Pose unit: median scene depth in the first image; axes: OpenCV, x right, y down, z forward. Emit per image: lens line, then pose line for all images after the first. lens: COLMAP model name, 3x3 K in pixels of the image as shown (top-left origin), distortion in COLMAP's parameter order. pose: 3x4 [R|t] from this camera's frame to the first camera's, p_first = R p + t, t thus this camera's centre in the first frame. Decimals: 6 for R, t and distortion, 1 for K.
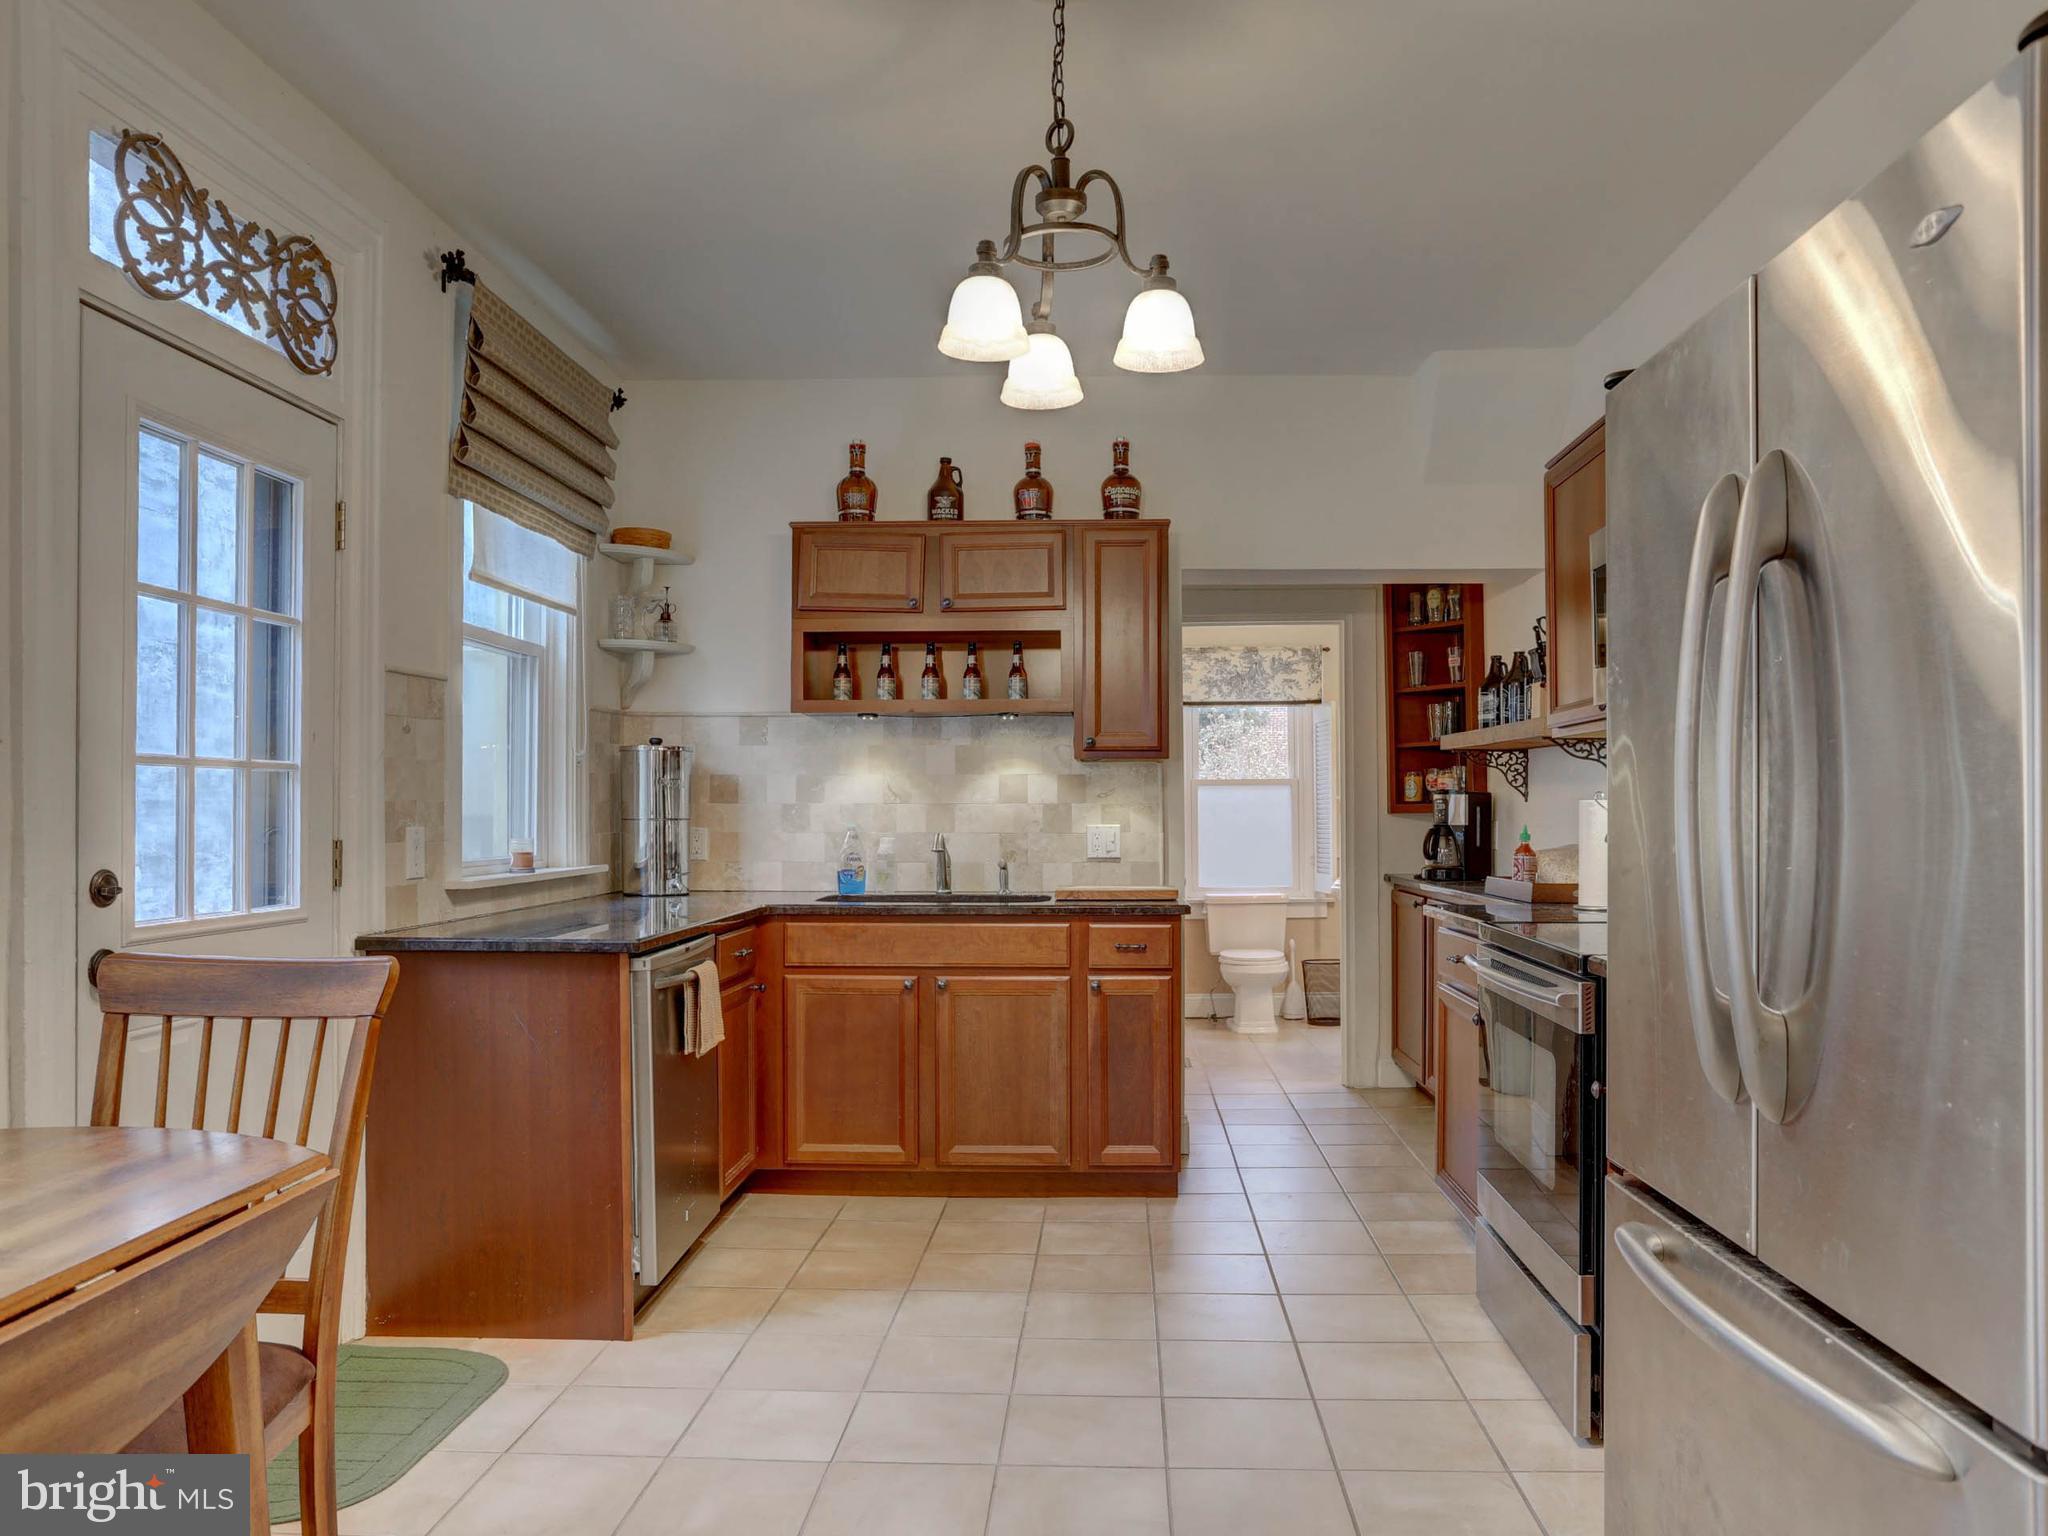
lens RADIAL K [[1432.9, 0, 1068.5], [0, 1432.9, 796.7], [0, 0, 1]] dist [-0.074650, 0.000198]
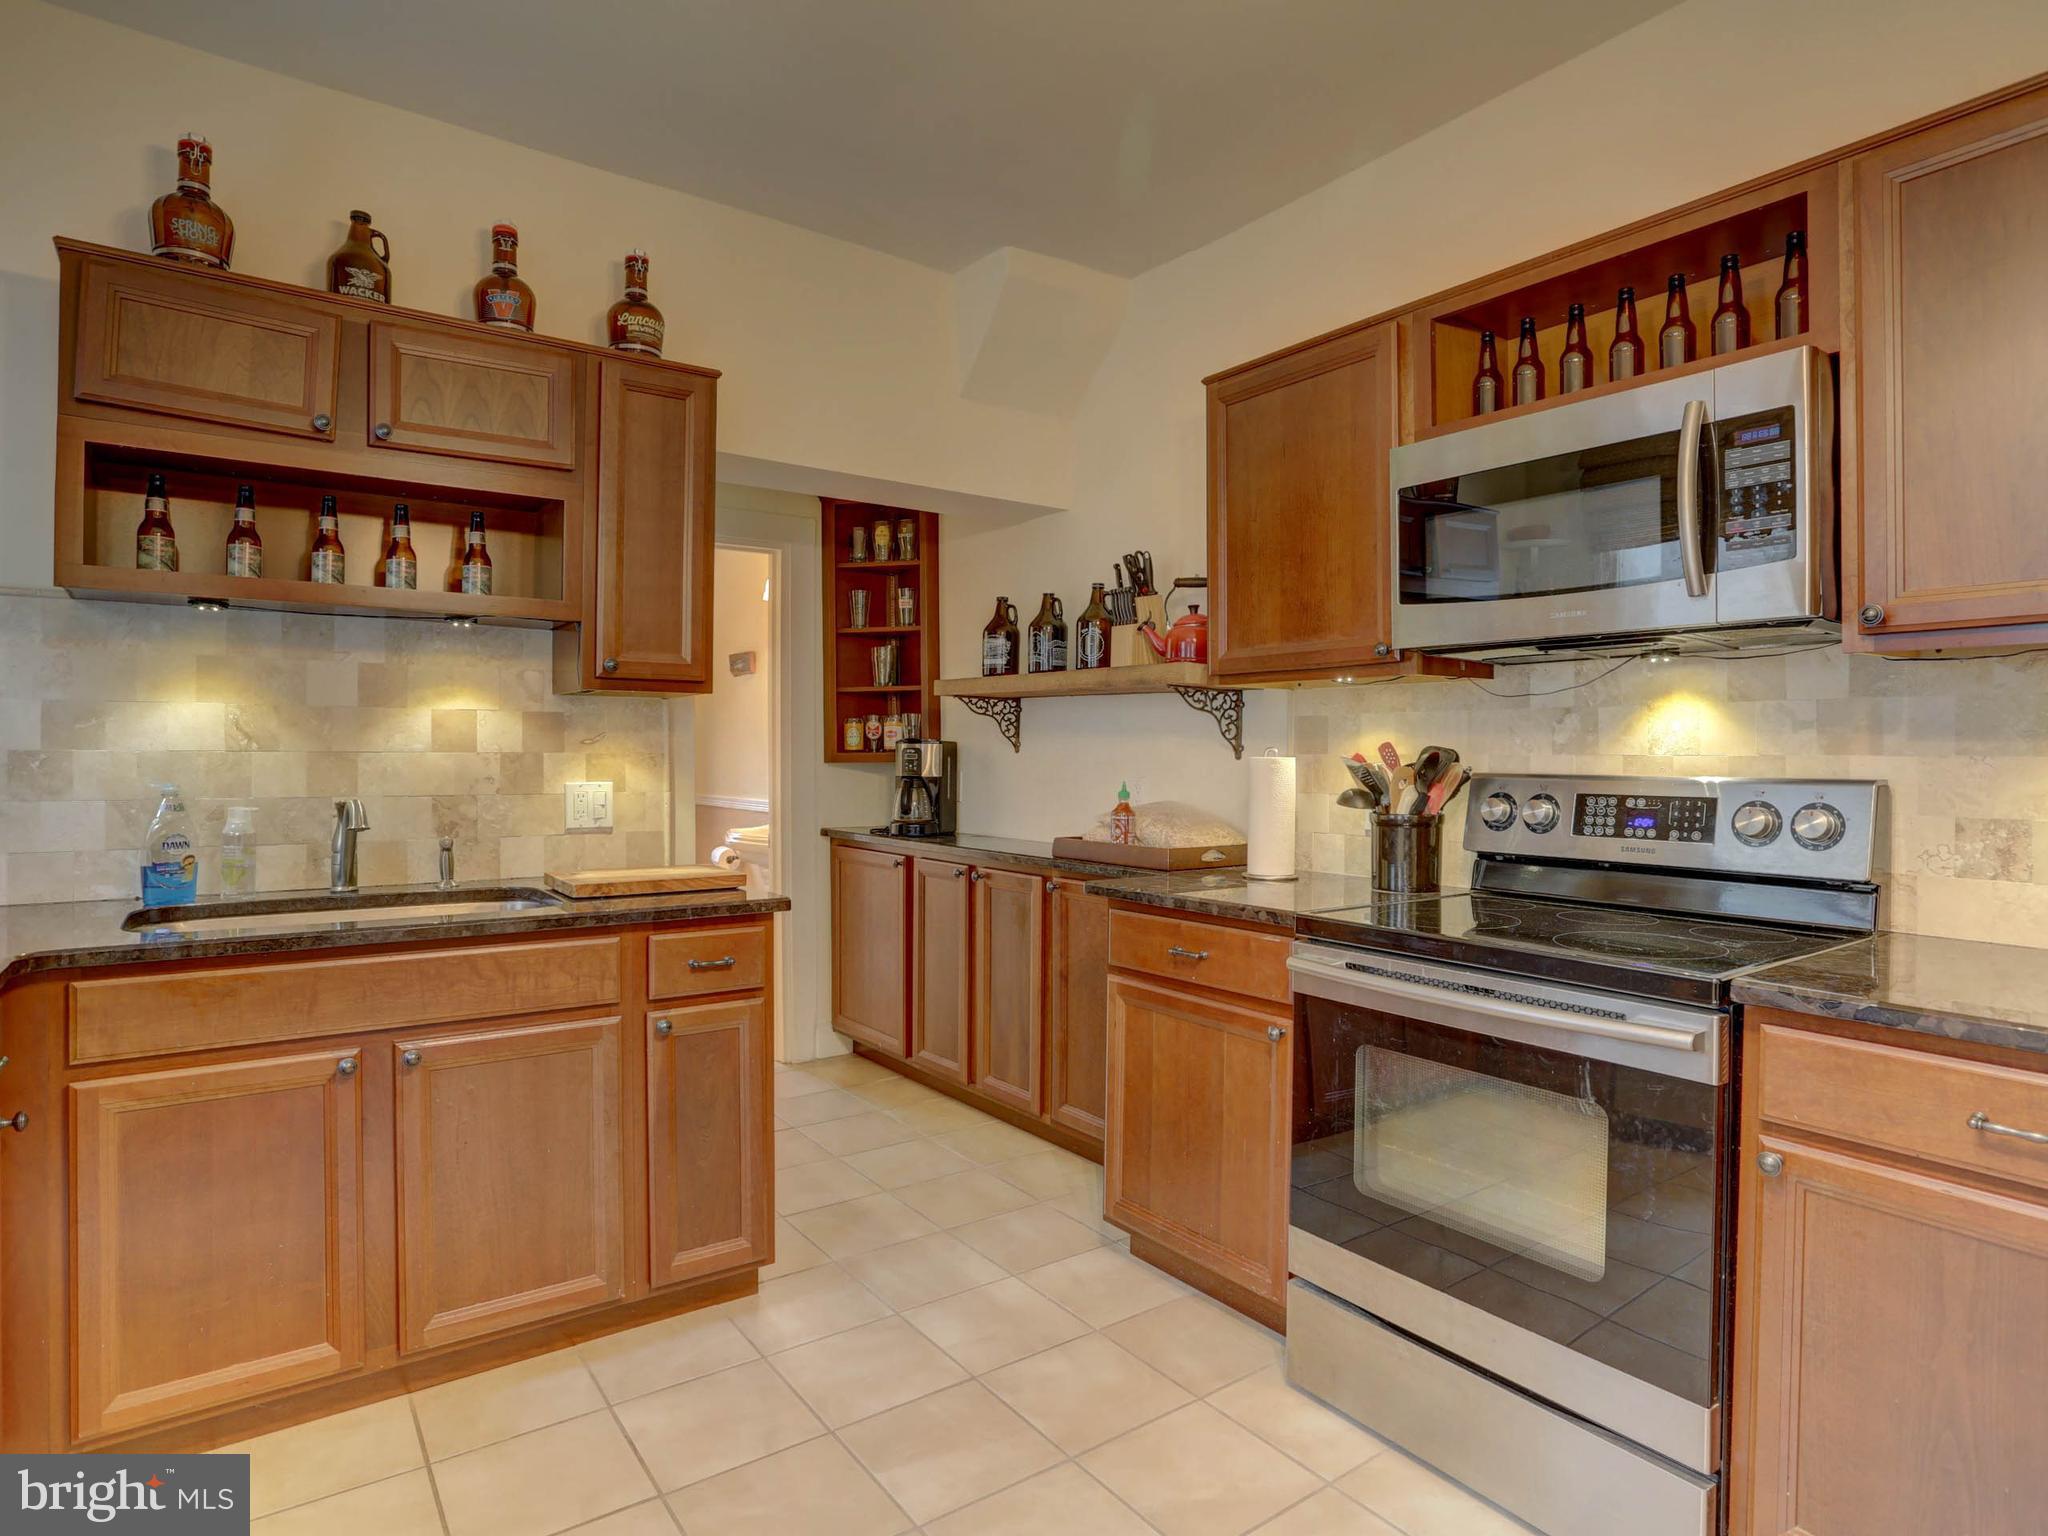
lens RADIAL K [[1139.2, 0, 1022.2], [0, 1139.2, 753.8], [0, 0, 1]] dist [-0.025494, 0.003023]
pose [[0.801424, 0.005113, 0.598075, -0.146915], [-0.013260, 0.999870, 0.009220, -0.003199], [-0.597950, -0.015319, 0.801387, 0.415688]]
